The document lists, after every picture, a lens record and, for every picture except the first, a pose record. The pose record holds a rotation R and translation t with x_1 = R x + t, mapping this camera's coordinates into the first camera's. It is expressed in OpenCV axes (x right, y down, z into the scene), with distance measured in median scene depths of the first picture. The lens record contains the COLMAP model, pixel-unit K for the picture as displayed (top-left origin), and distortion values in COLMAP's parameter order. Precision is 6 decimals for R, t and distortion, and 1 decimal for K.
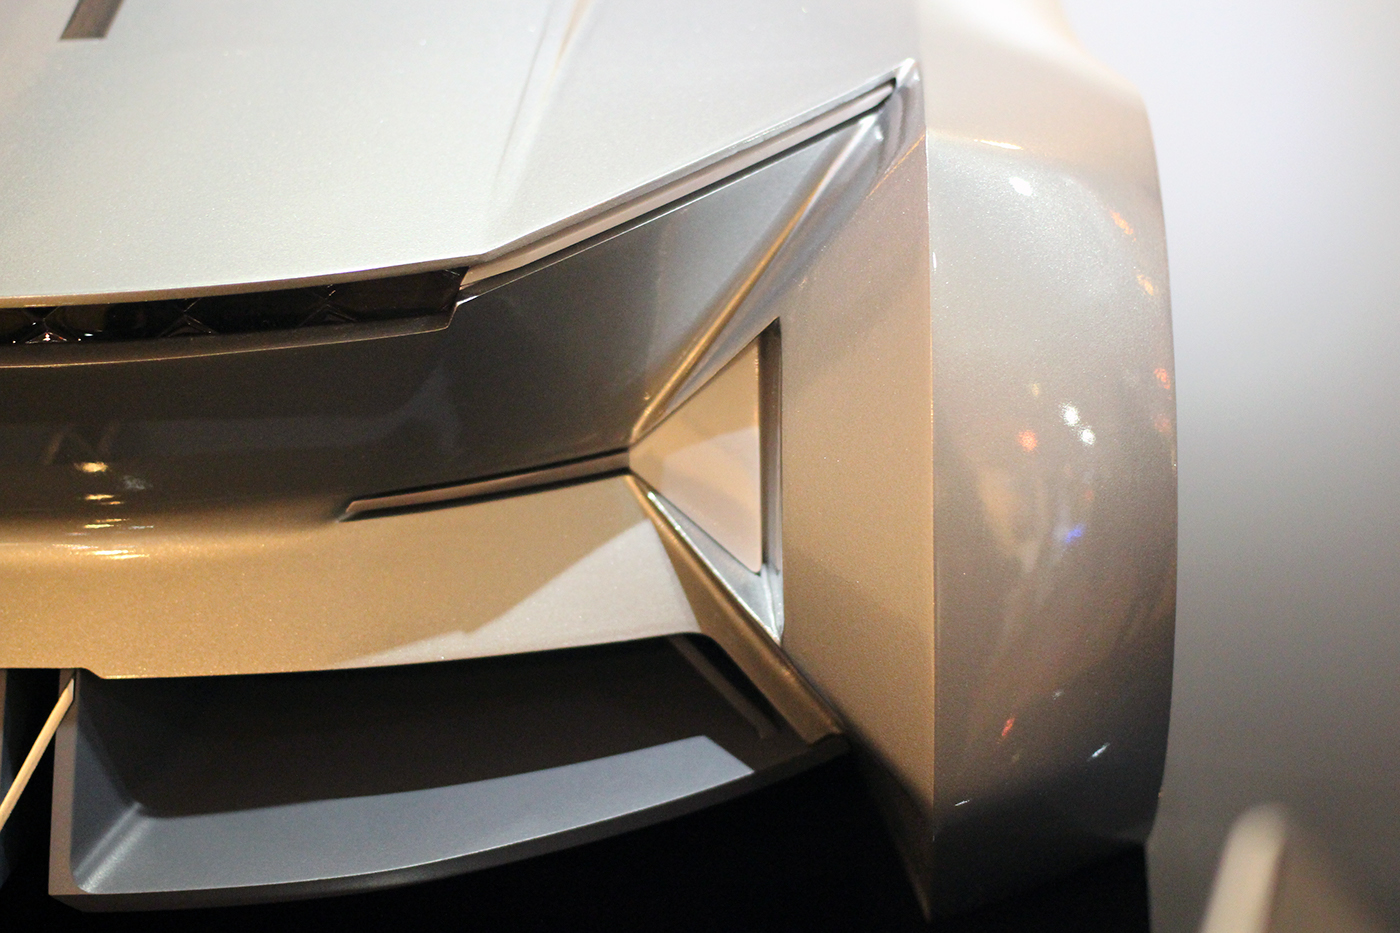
lens RADIAL K [[2828.2, 0, 699.3], [0, 2828.2, 466.8], [0, 0, 1]] dist [-0.094983, 0.000000]
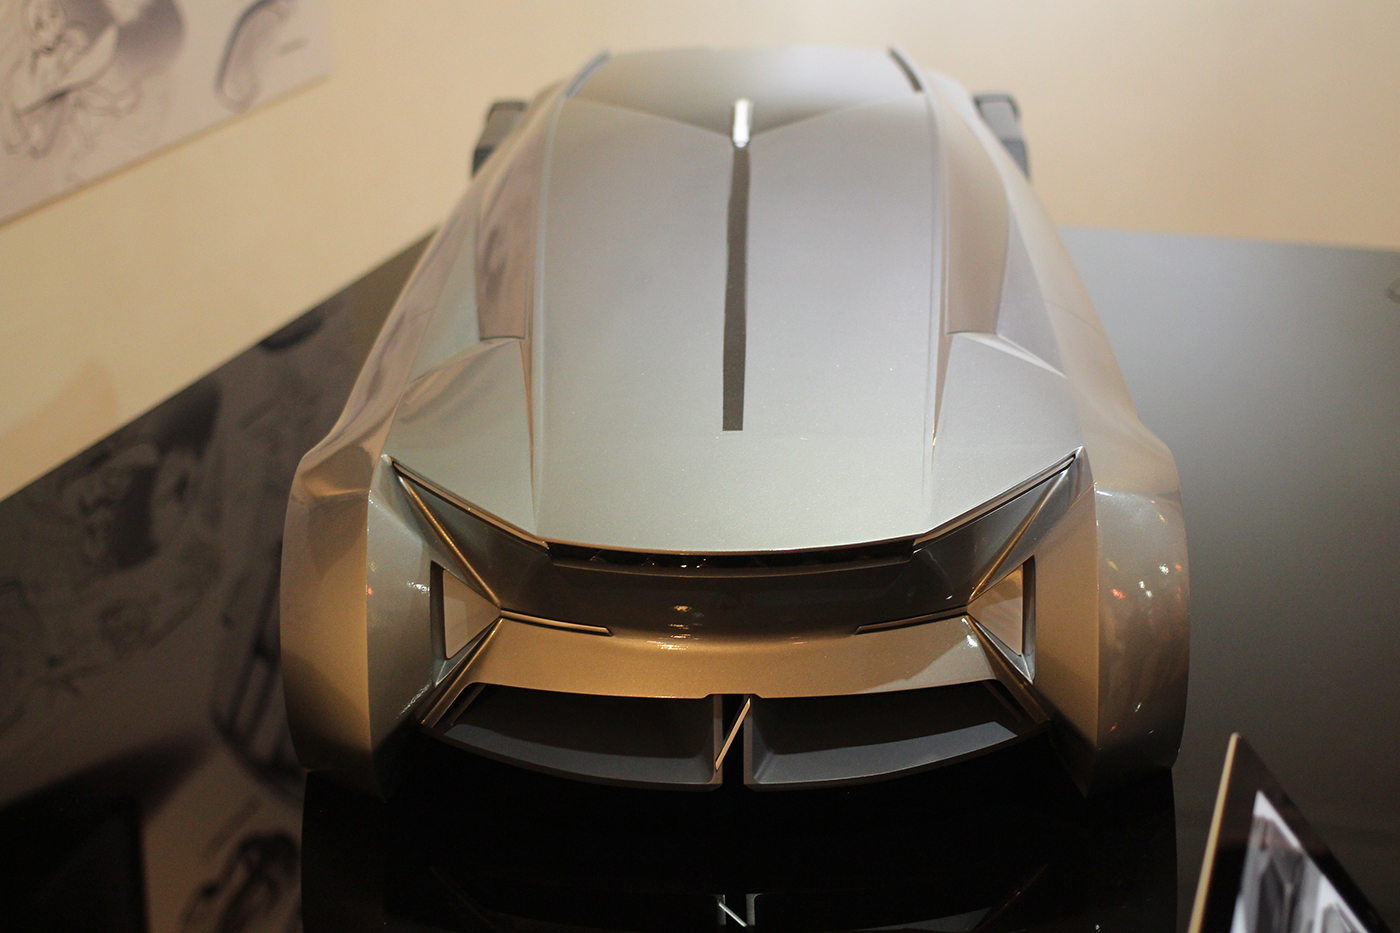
lens RADIAL K [[2828.2, 0, 698.6], [0, 2828.2, 460.5], [0, 0, 1]] dist [-0.094983, 0.000000]
pose [[0.999963, -0.000120, 0.008640, -0.284521], [0.000275, 0.999840, -0.017861, -0.089260], [-0.008637, 0.017862, 0.999803, -1.482793]]
